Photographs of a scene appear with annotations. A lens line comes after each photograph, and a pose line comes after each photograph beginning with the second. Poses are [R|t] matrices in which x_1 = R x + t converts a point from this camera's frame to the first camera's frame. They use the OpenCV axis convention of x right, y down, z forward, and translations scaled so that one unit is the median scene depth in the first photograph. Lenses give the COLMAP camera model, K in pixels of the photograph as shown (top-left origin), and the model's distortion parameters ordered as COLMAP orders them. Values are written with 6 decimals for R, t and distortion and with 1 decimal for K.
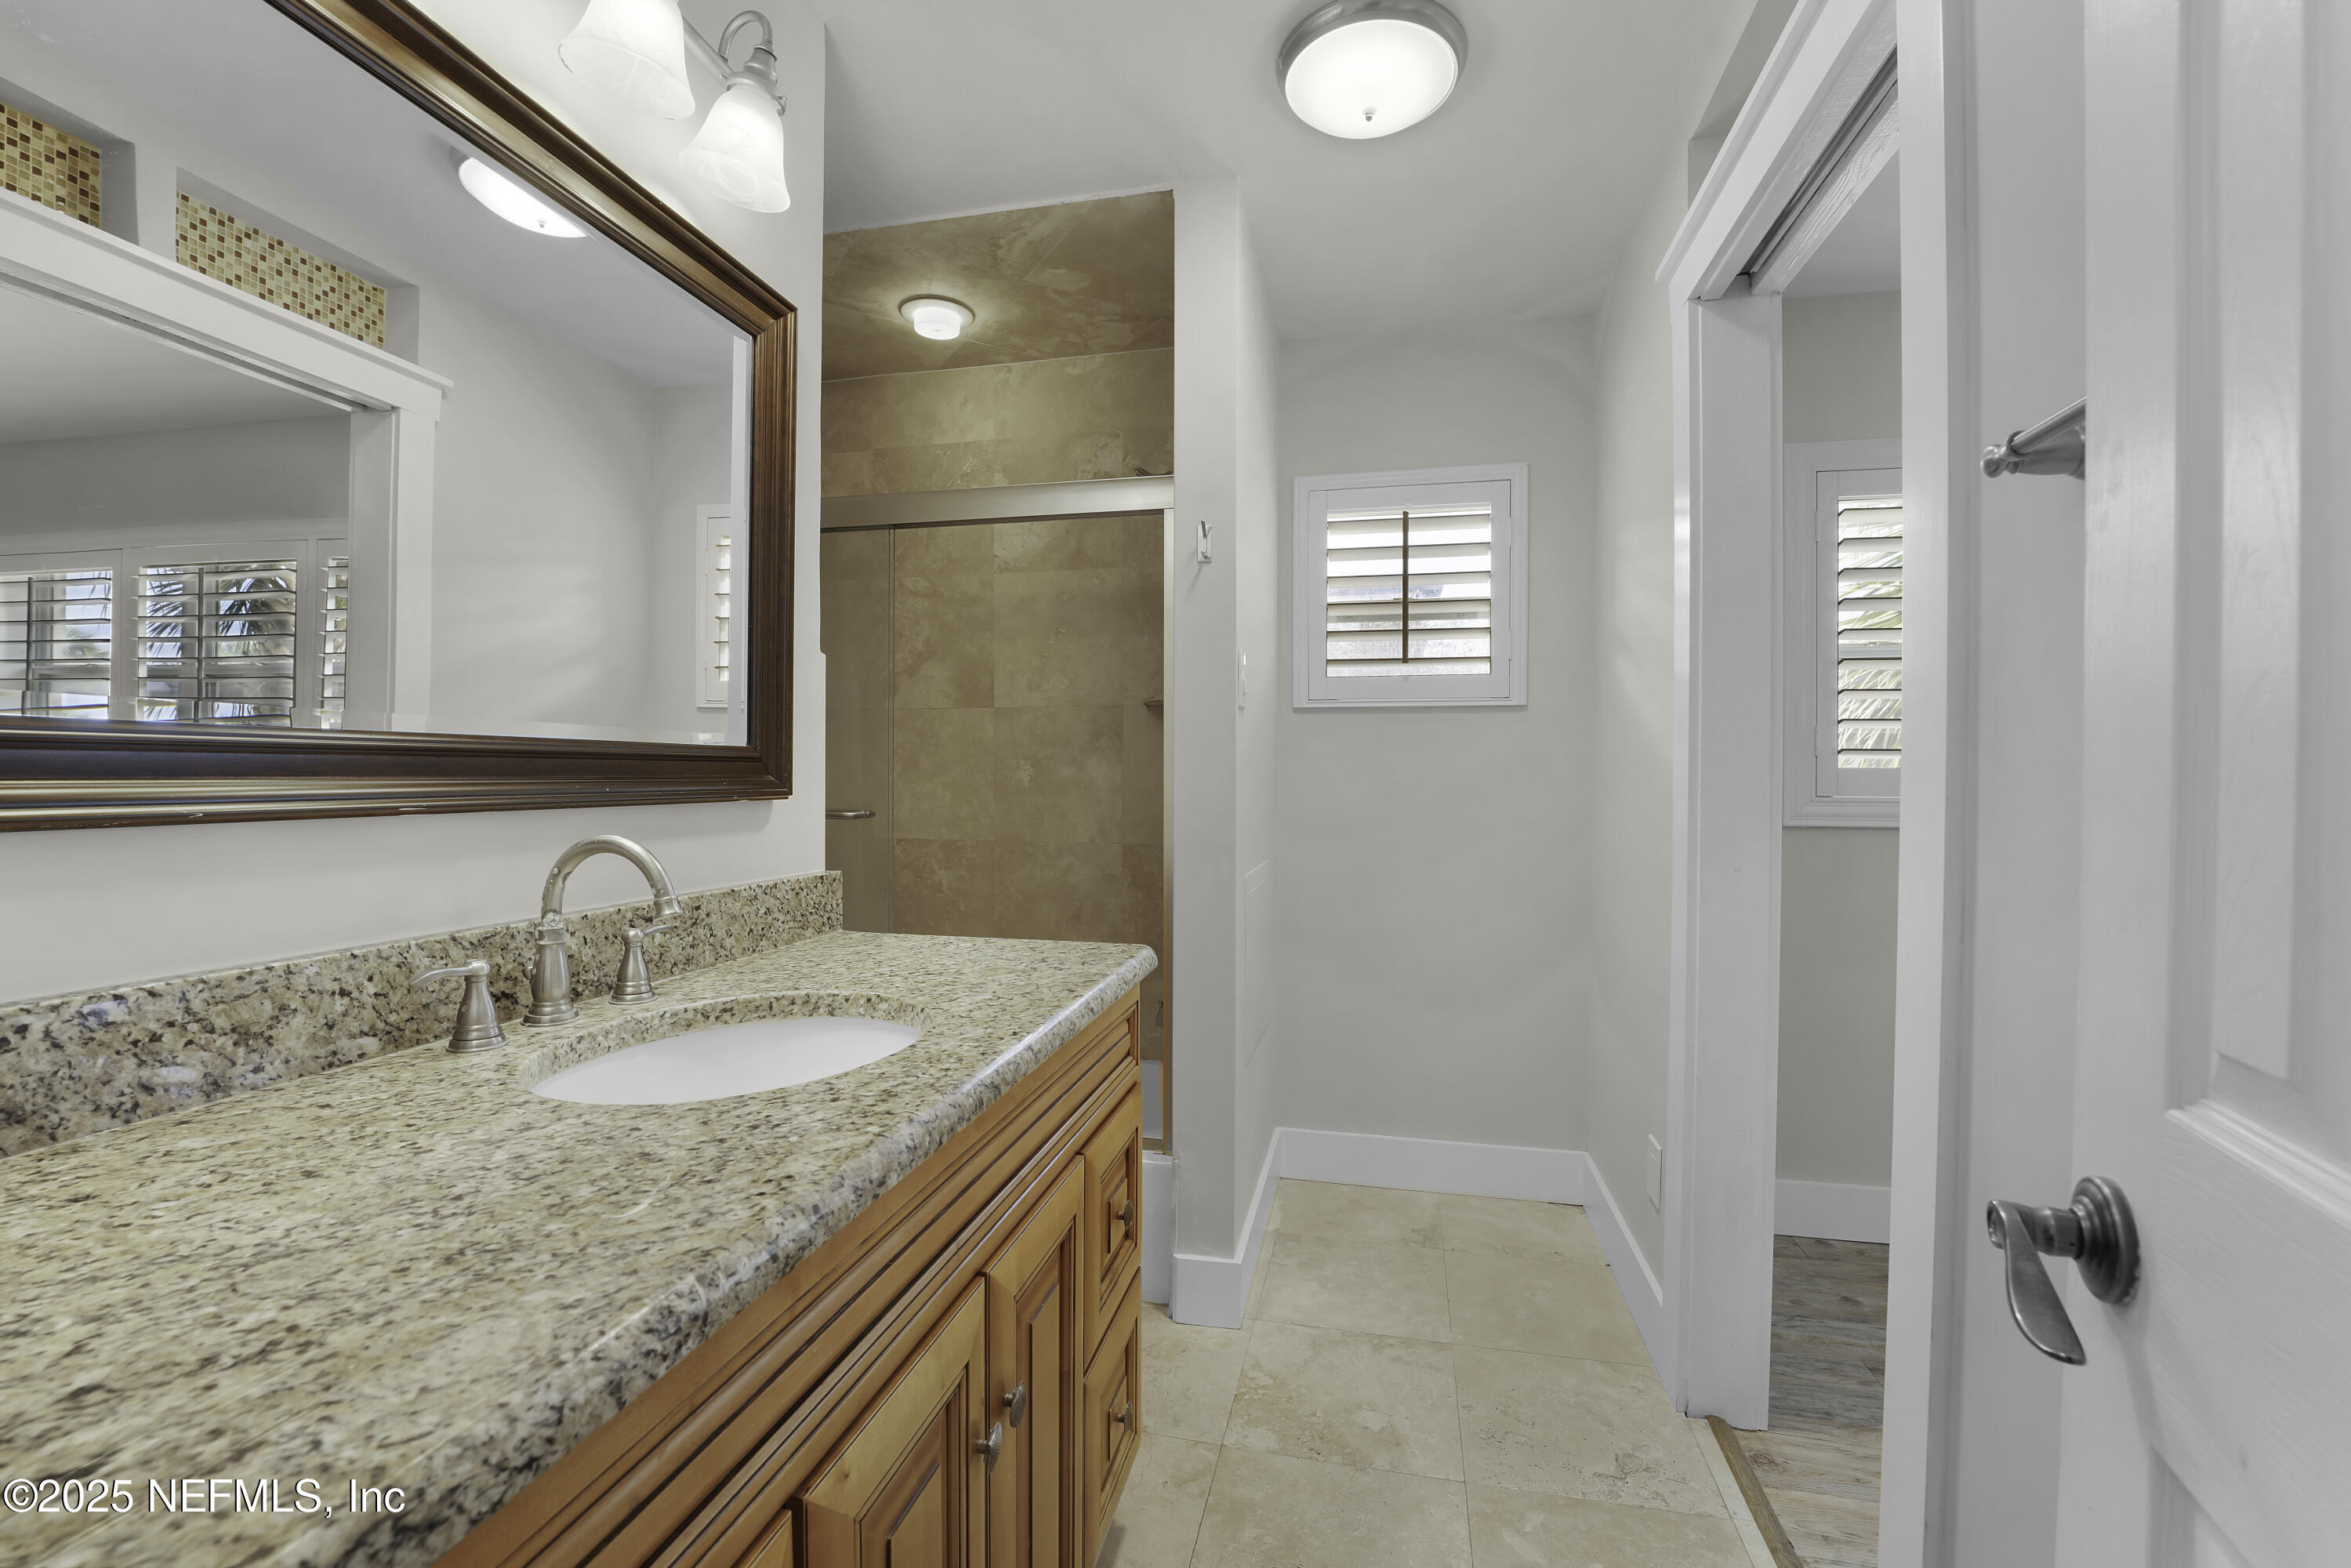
lens RADIAL K [[971.6, 0, 1179.3], [0, 971.6, 785.1], [0, 0, 1]] dist [-0.028420, 0.002582]
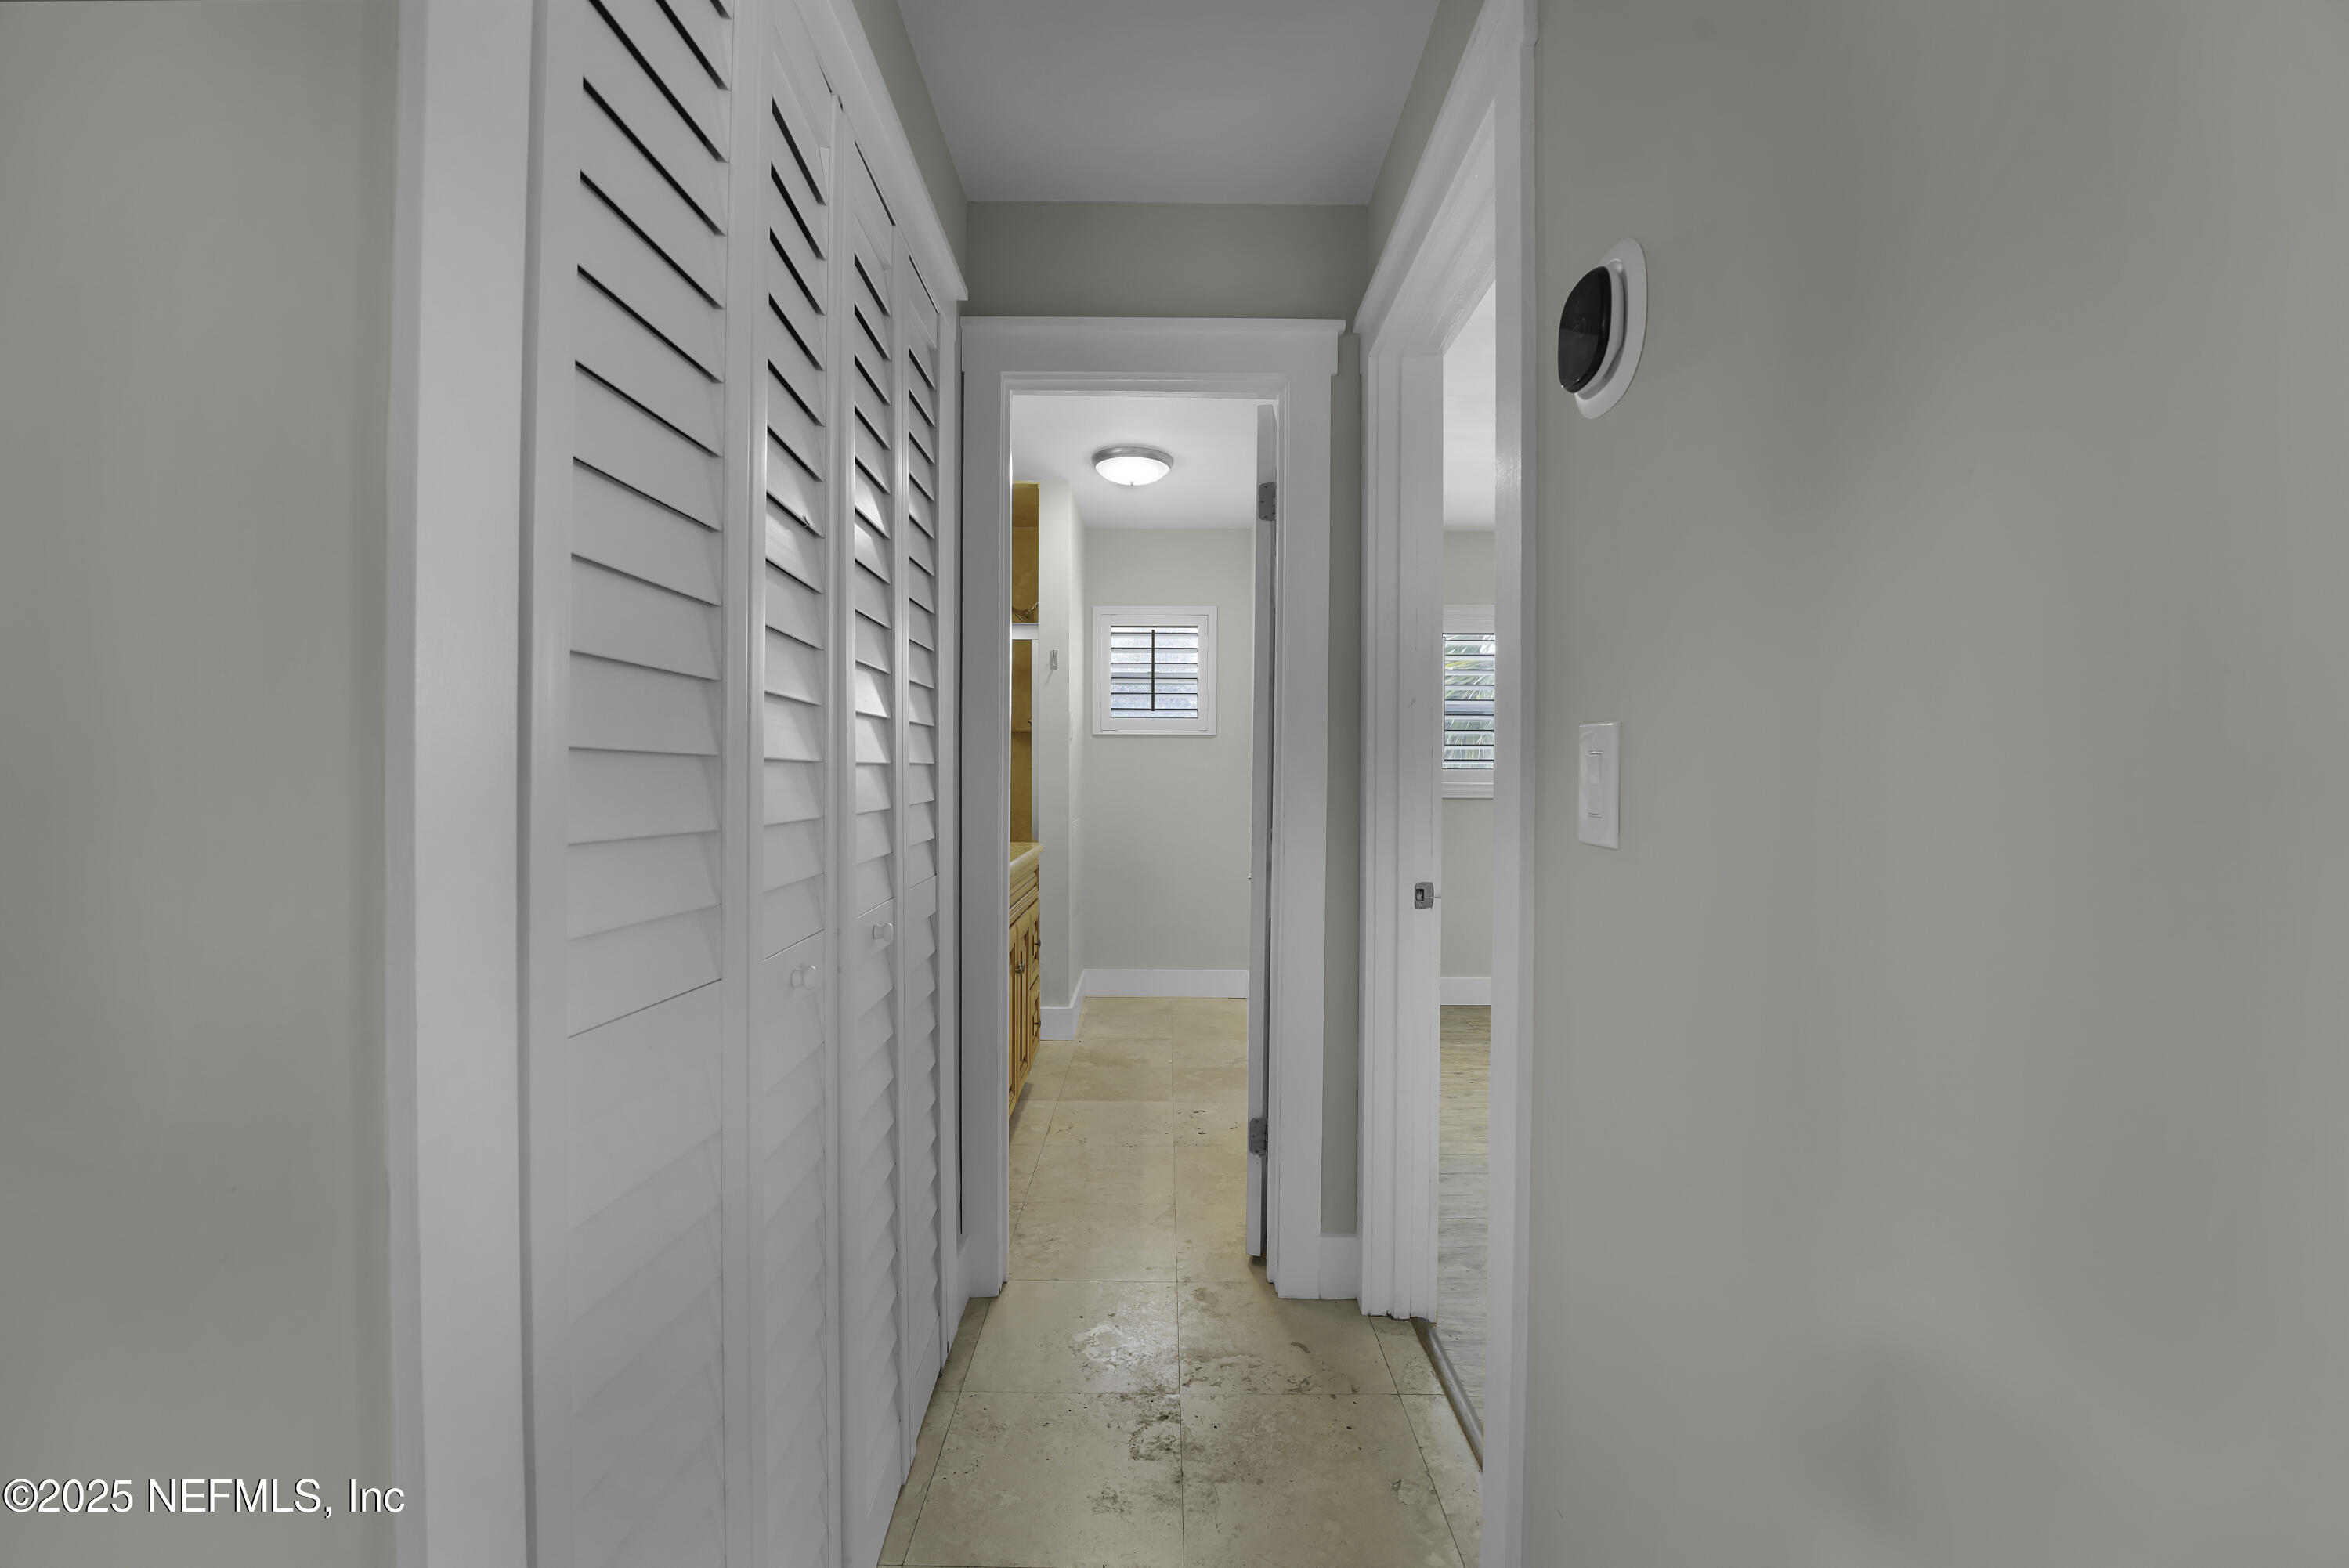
lens RADIAL K [[970.7, 0, 1174.4], [0, 970.7, 781.0], [0, 0, 1]] dist [-0.028420, 0.002582]
pose [[0.975339, -0.002715, 0.220694, -0.135658], [0.002776, 0.999996, 0.000032, 0.006665], [-0.220693, 0.000581, 0.975343, -0.812400]]
